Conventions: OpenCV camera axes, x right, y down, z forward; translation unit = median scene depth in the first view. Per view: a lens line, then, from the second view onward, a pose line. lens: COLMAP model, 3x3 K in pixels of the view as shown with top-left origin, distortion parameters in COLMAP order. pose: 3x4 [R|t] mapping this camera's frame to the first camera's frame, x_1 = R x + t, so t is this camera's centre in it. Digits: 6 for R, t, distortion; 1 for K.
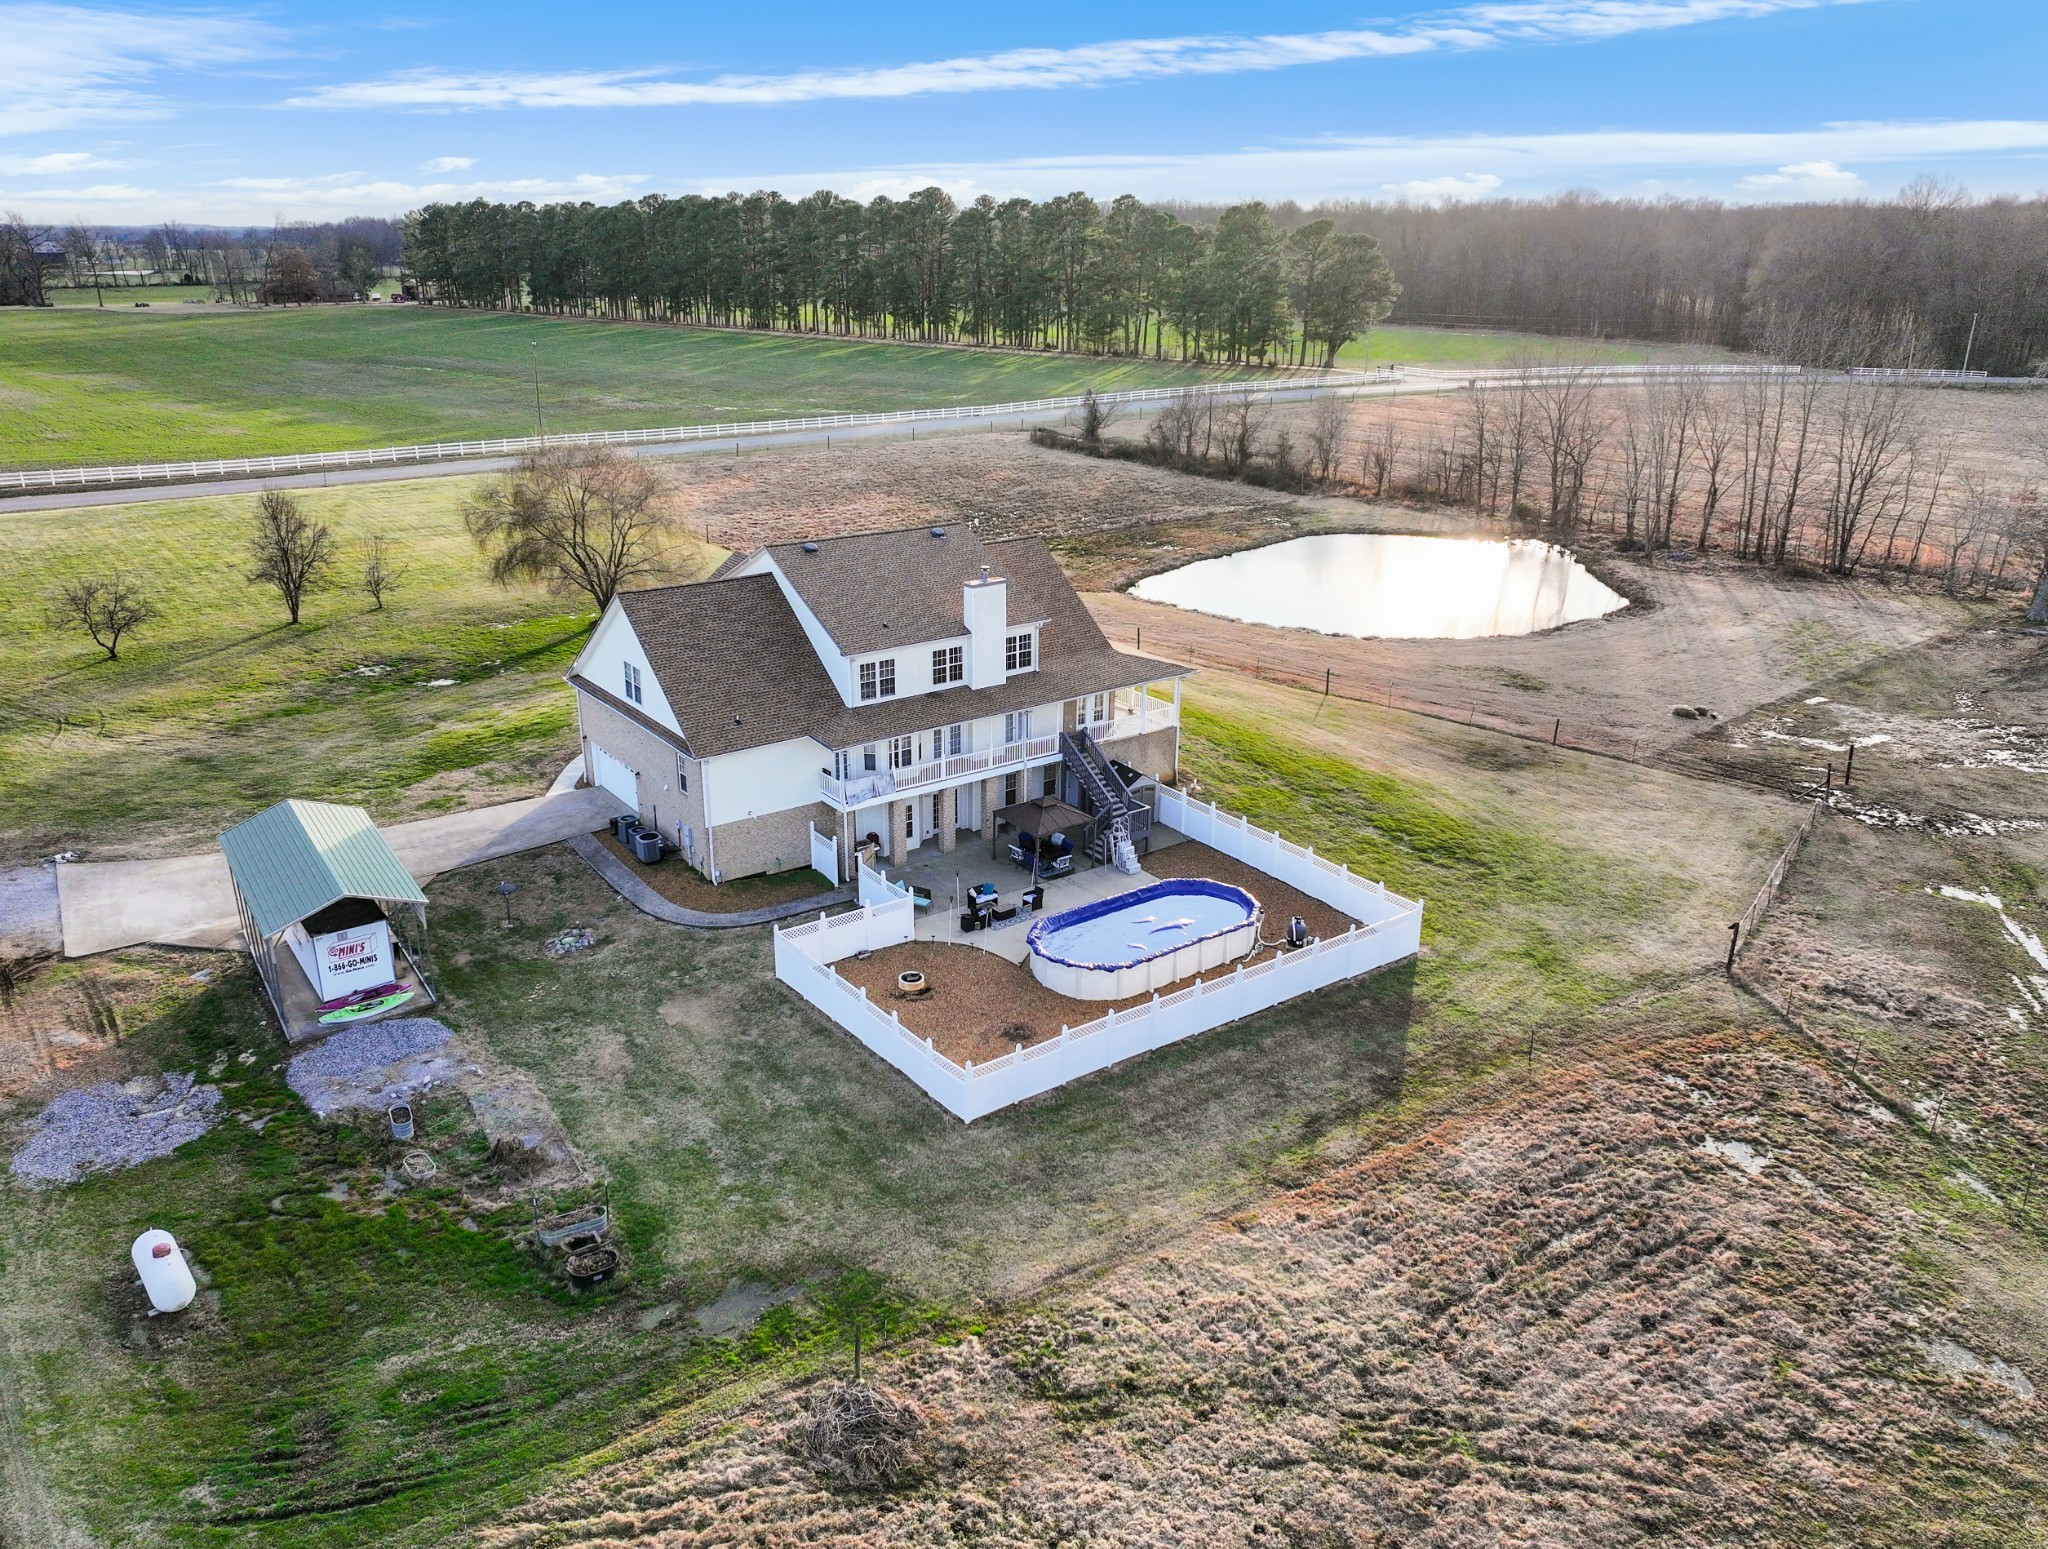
lens RADIAL K [[1528.9, 0, 1024.0], [0, 1528.9, 774.5], [0, 0, 1]] dist [0.004785, 0.006429]
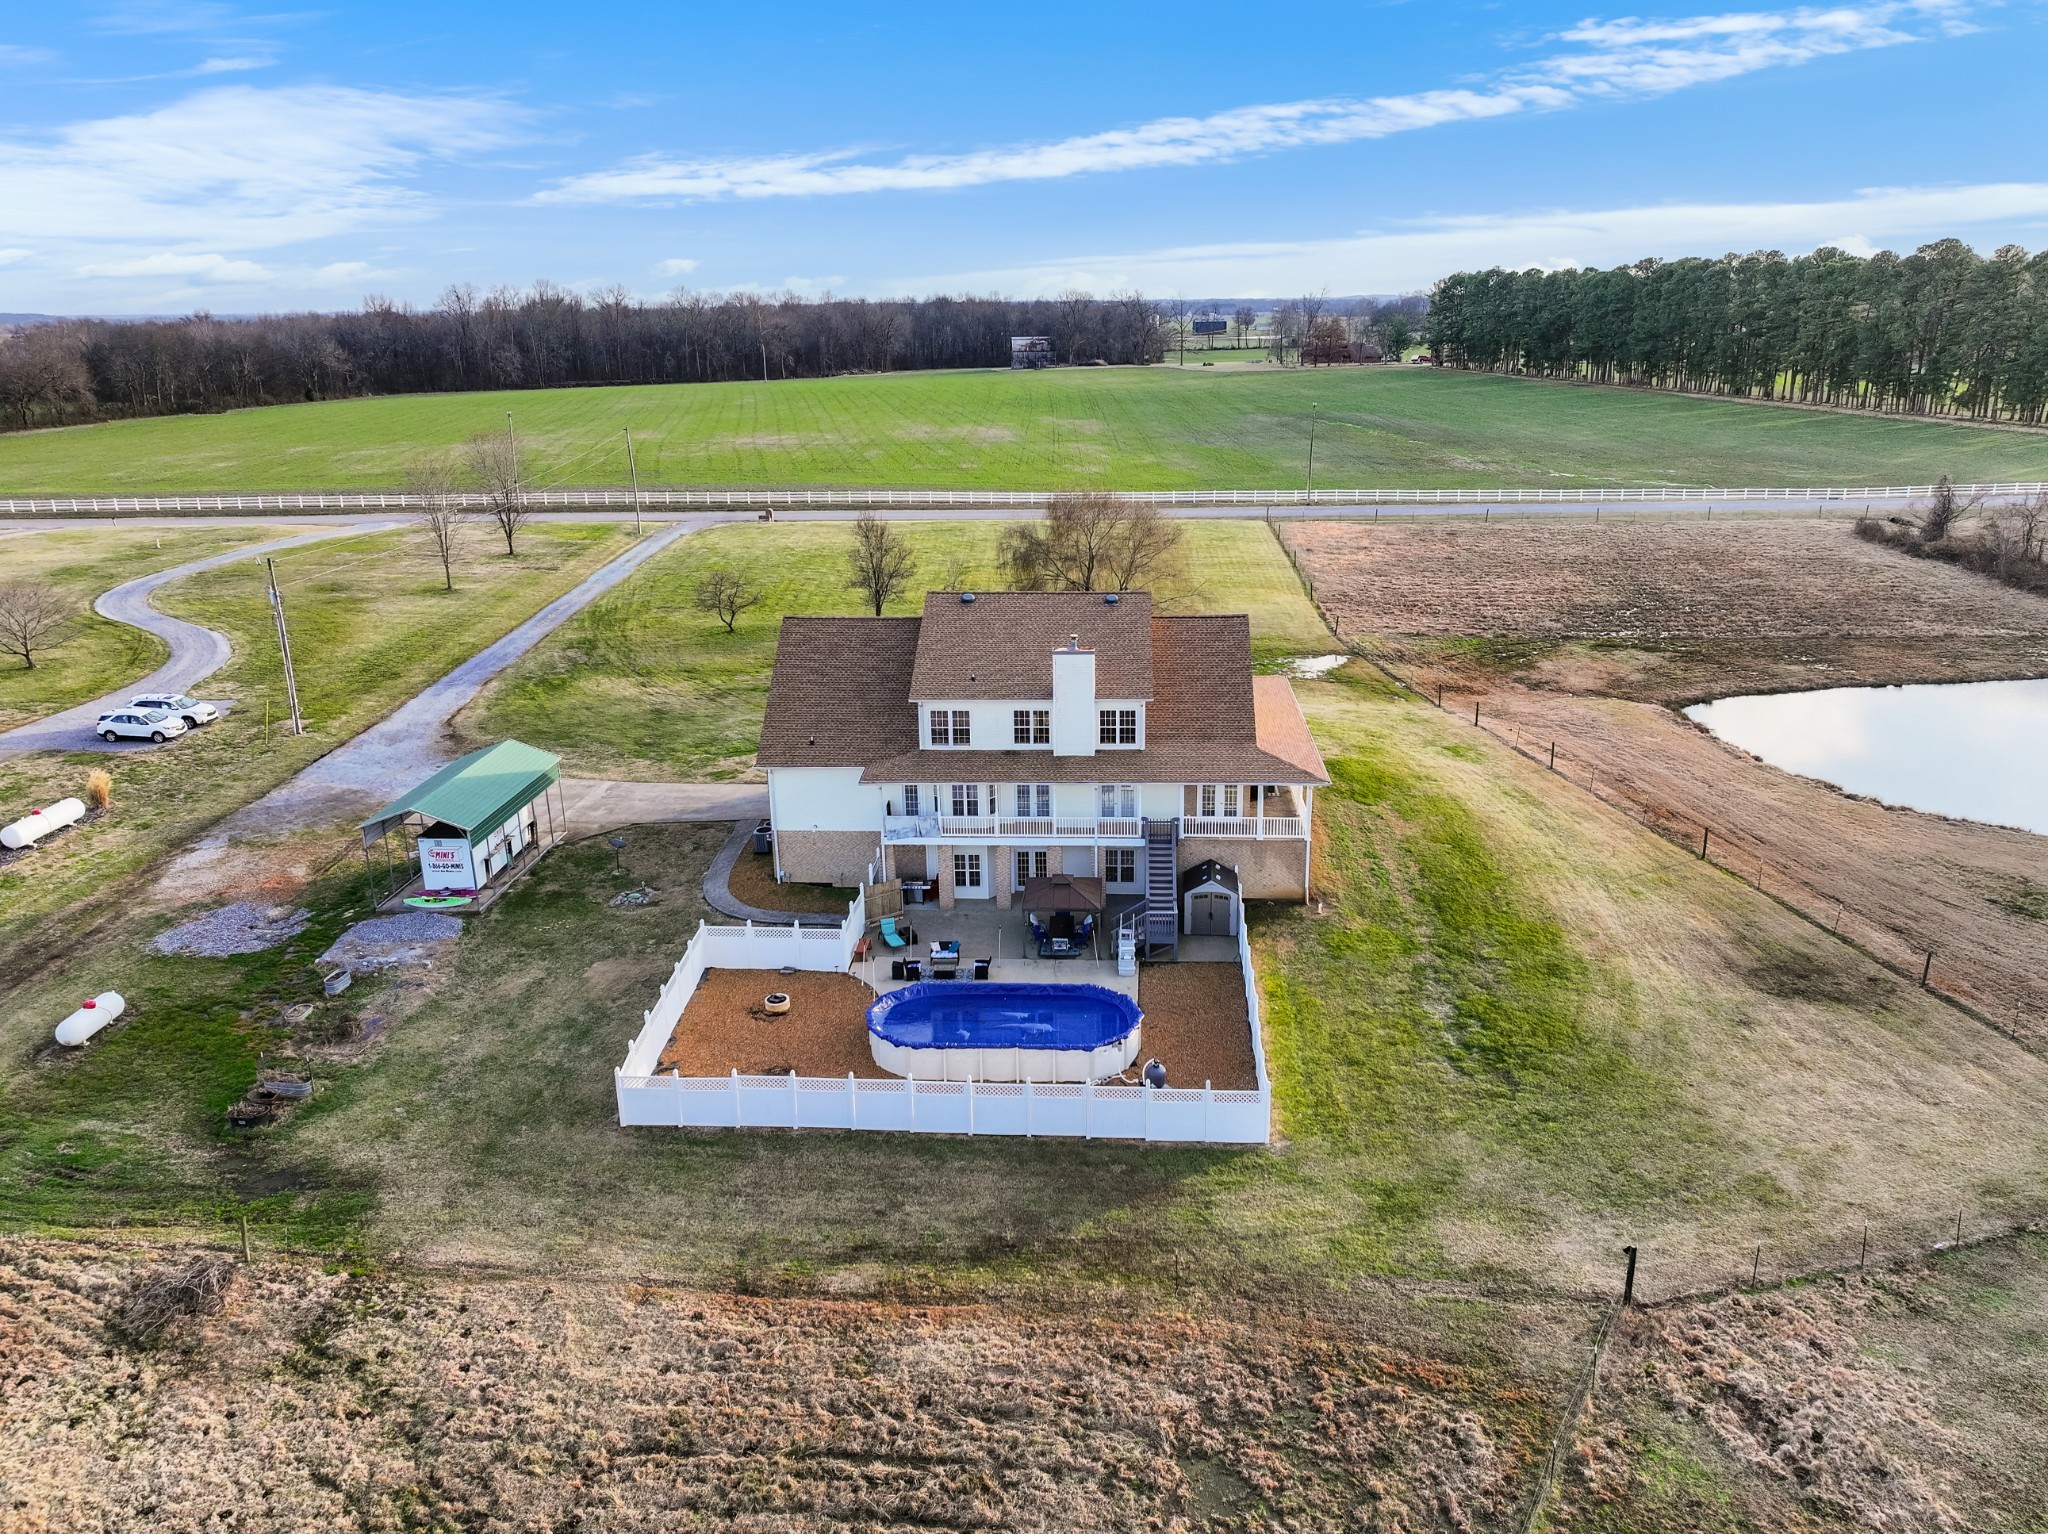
lens RADIAL K [[1483.3, 0, 1024.0], [0, 1483.3, 767.0], [0, 0, 1]] dist [0.001313, 0.002692]
pose [[0.773428, 0.177531, -0.608517, 0.540078], [-0.198249, 0.979568, 0.033808, -0.076933], [0.602086, 0.094489, 0.792821, 0.225366]]
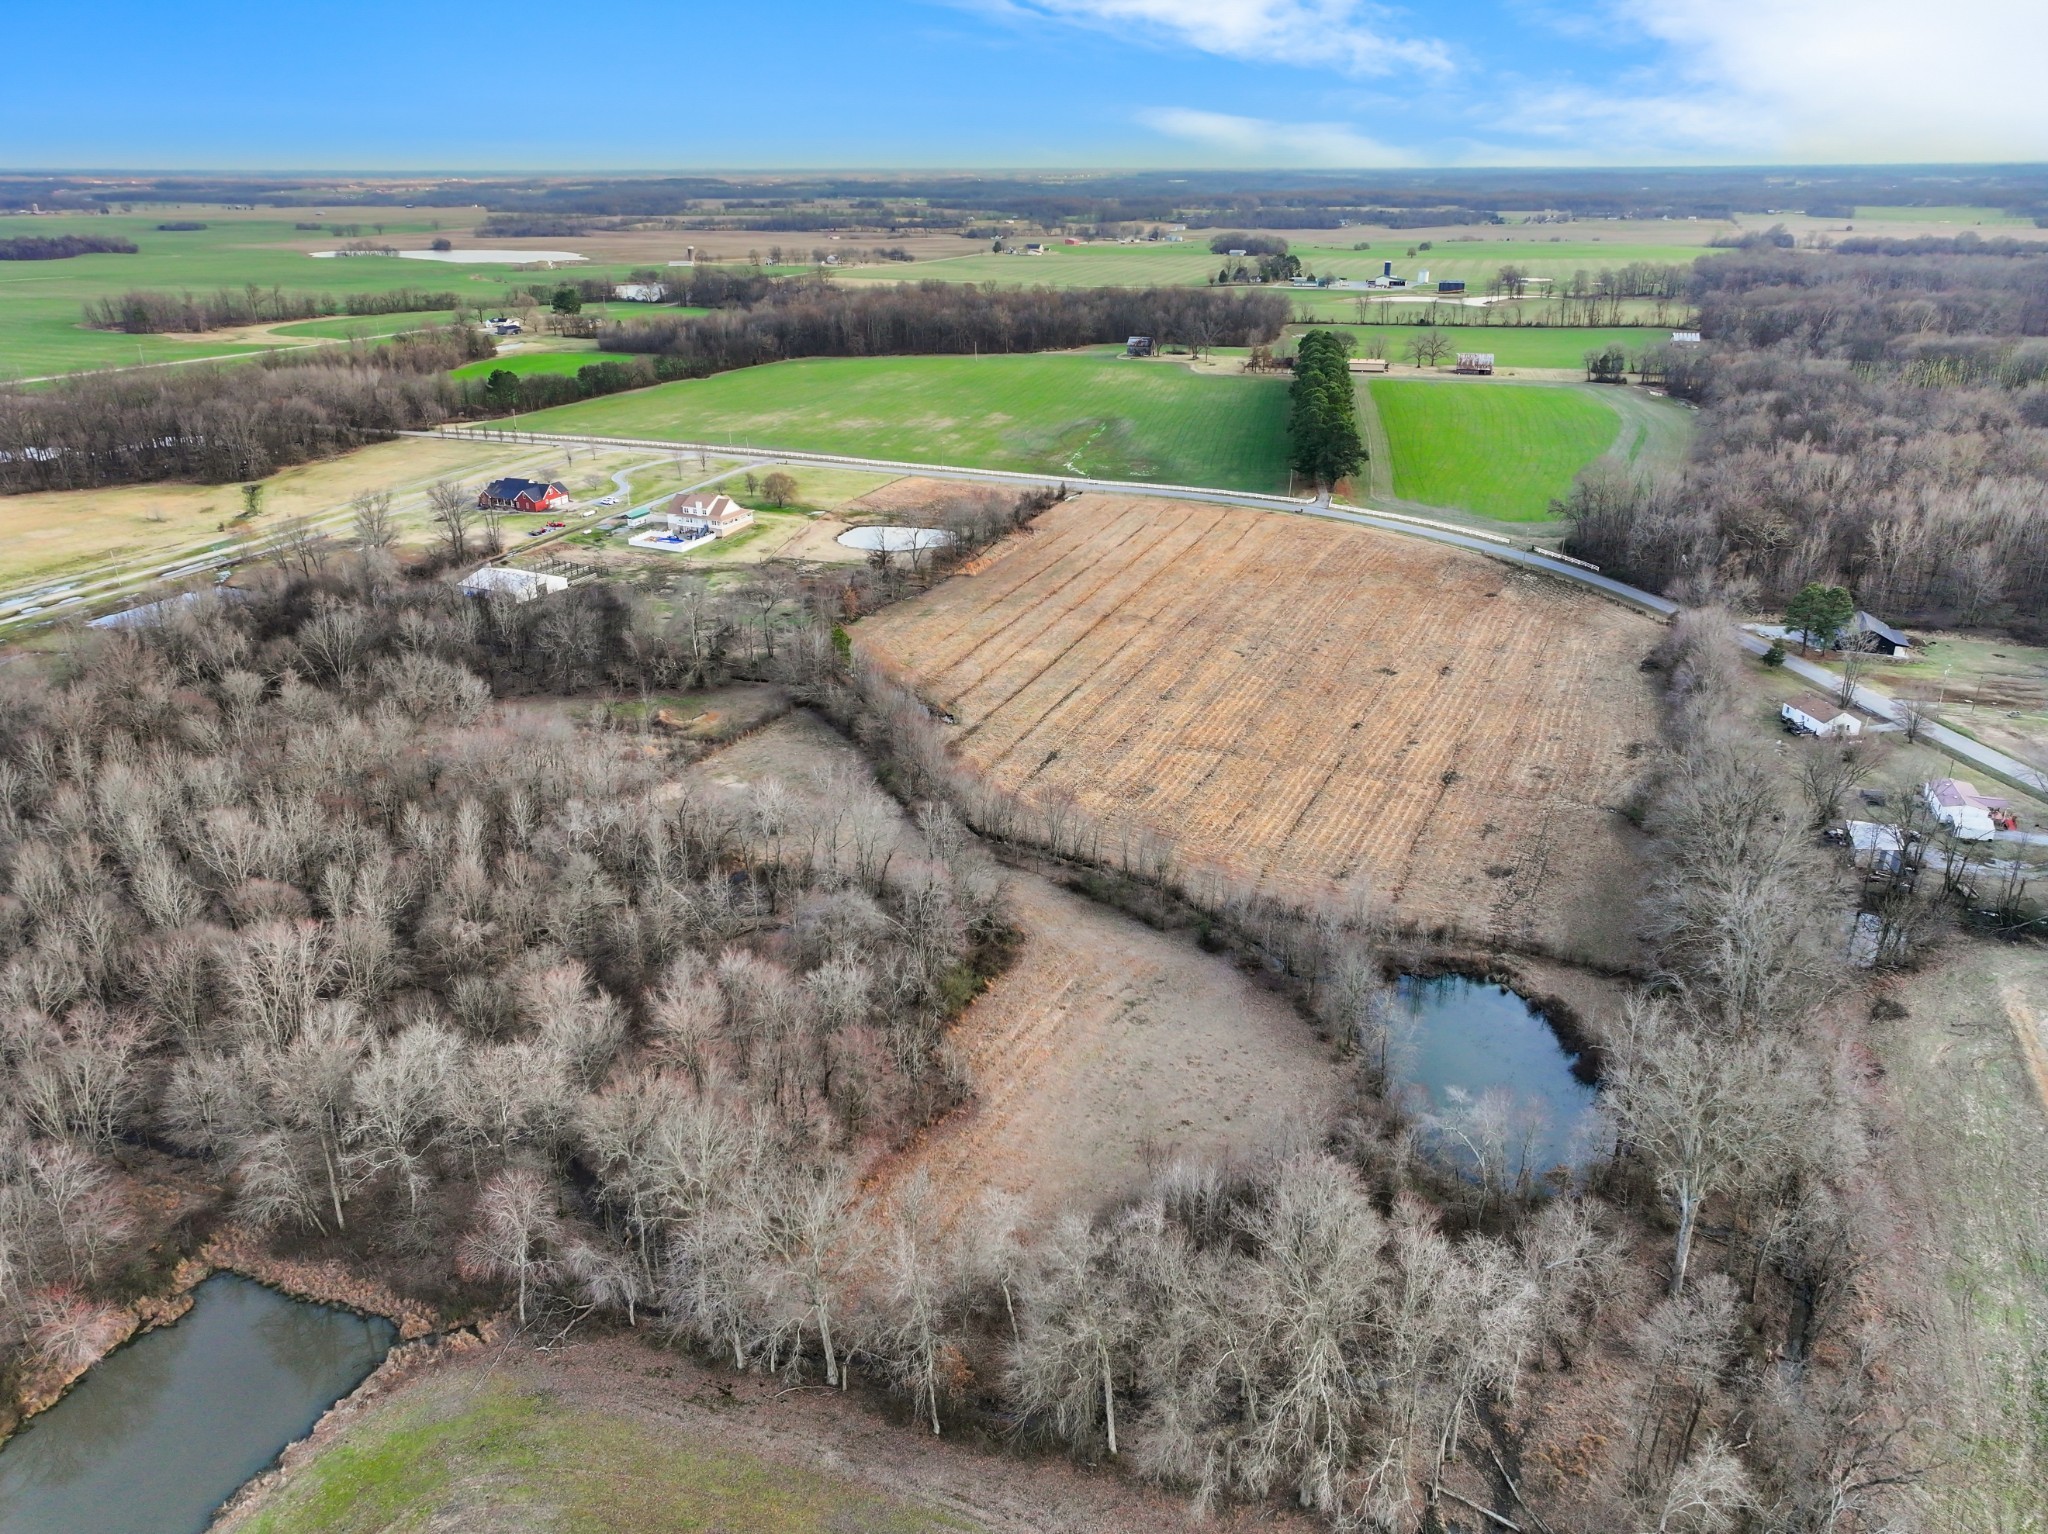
lens RADIAL K [[1407.0, 0, 1024.0], [0, 1407.0, 767.0], [0, 0, 1]] dist [0.001192, 0.015343]
pose [[0.494051, 0.338692, -0.800750, 6.820242], [-0.291621, 0.932204, 0.214367, -0.867232], [0.819067, 0.127607, 0.559326, -1.426968]]
